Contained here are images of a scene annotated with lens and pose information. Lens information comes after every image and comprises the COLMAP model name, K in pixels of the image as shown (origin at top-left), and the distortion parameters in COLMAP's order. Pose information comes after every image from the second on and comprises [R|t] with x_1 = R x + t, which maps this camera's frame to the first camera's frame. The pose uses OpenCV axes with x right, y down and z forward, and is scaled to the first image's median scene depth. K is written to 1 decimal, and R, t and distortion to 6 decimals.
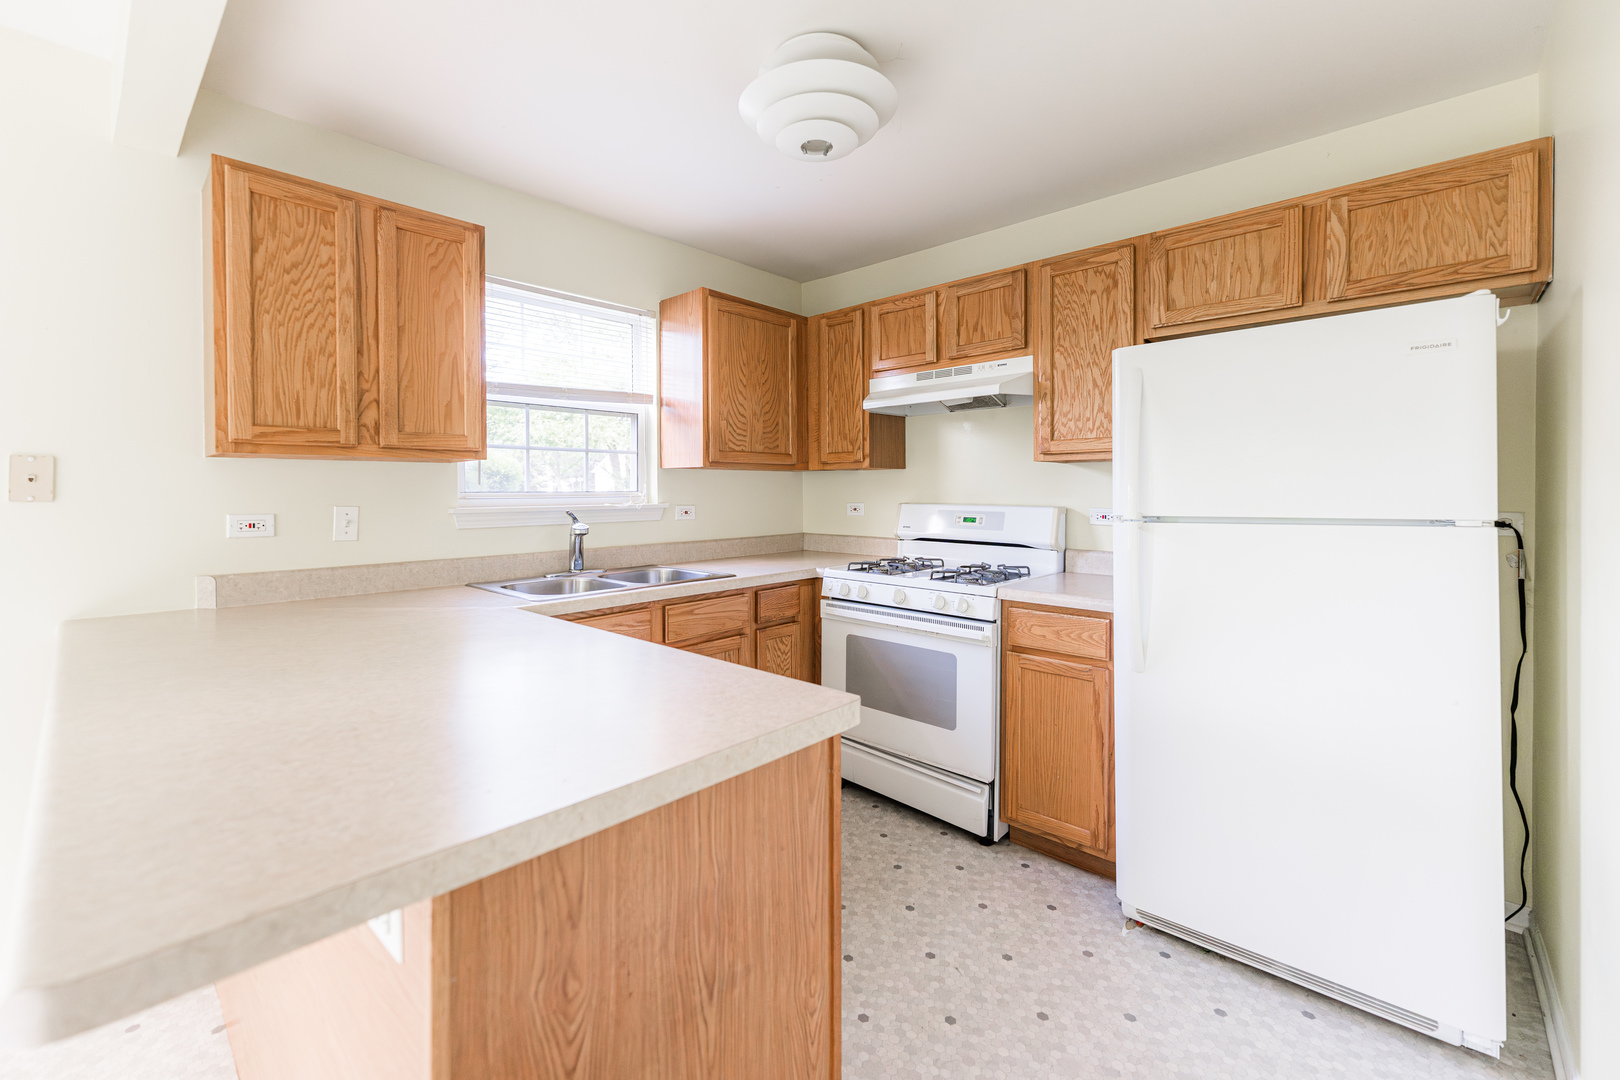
lens RADIAL K [[641.8, 0, 800.7], [0, 641.8, 500.8], [0, 0, 1]] dist [0.002070, -0.000058]
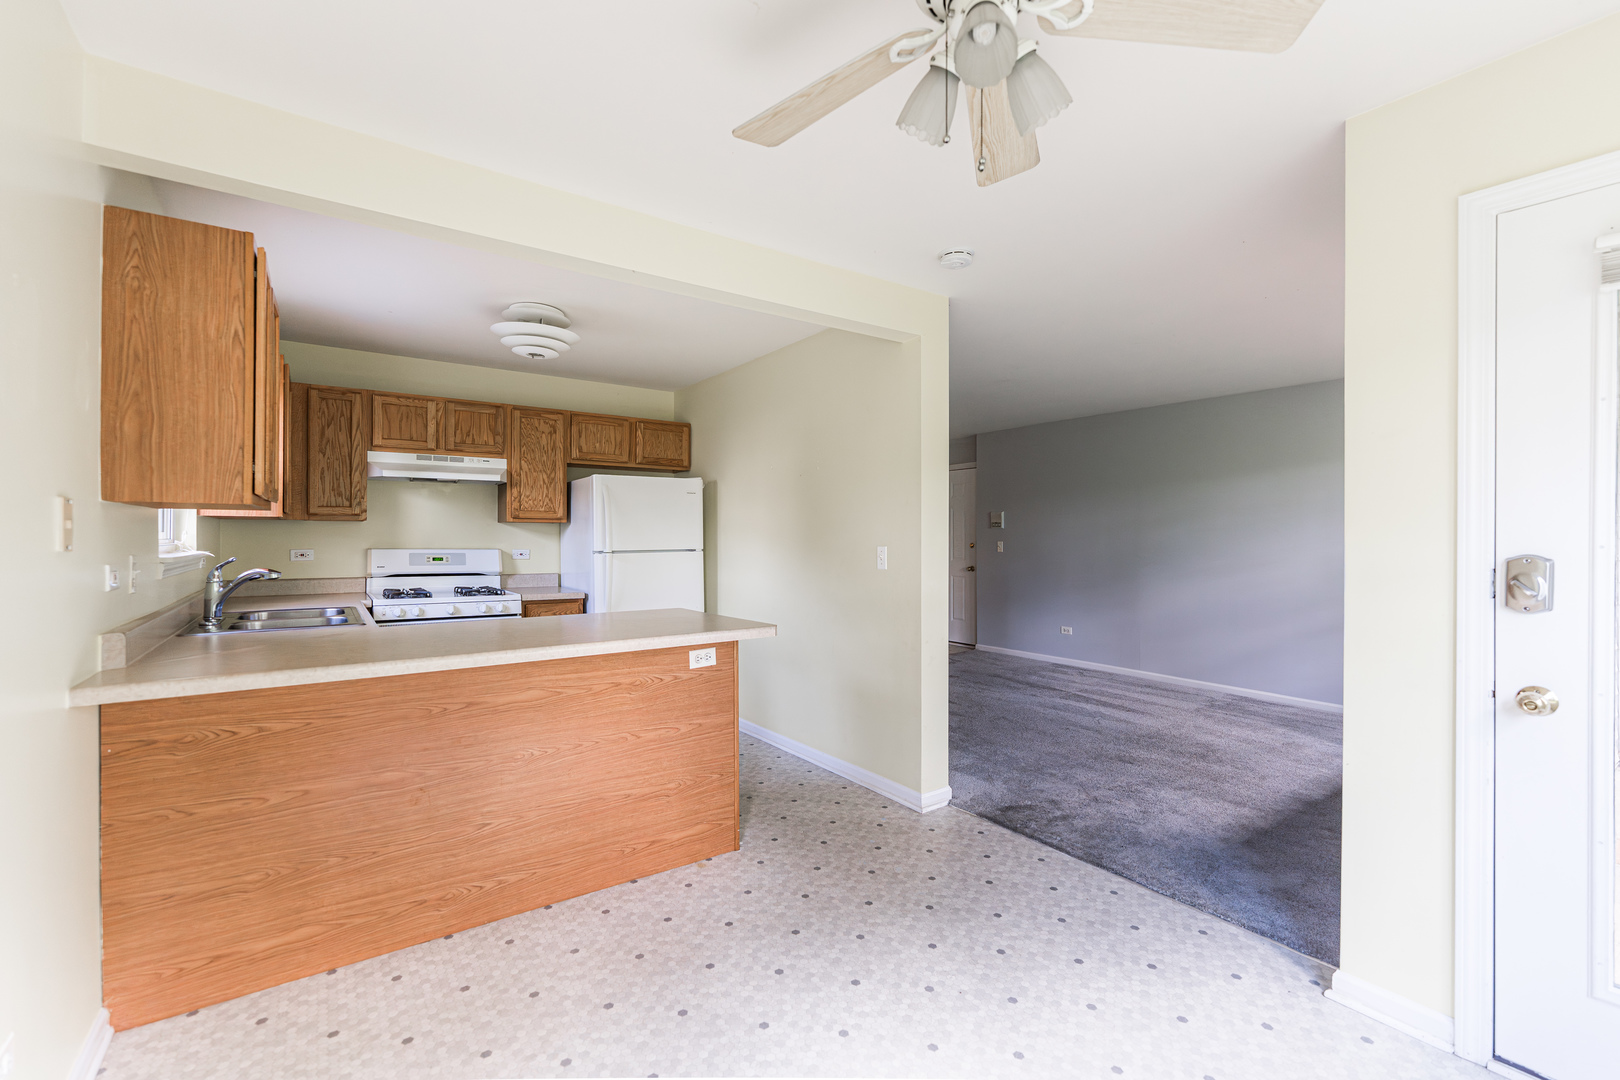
lens RADIAL K [[663.6, 0, 810.7], [0, 663.6, 540.2], [0, 0, 1]] dist [0.002609, 0.000866]
pose [[0.251776, 0.004303, 0.967776, -1.059397], [0.010658, 0.999917, -0.007219, 0.007084], [-0.967727, 0.012133, 0.251710, -0.197484]]
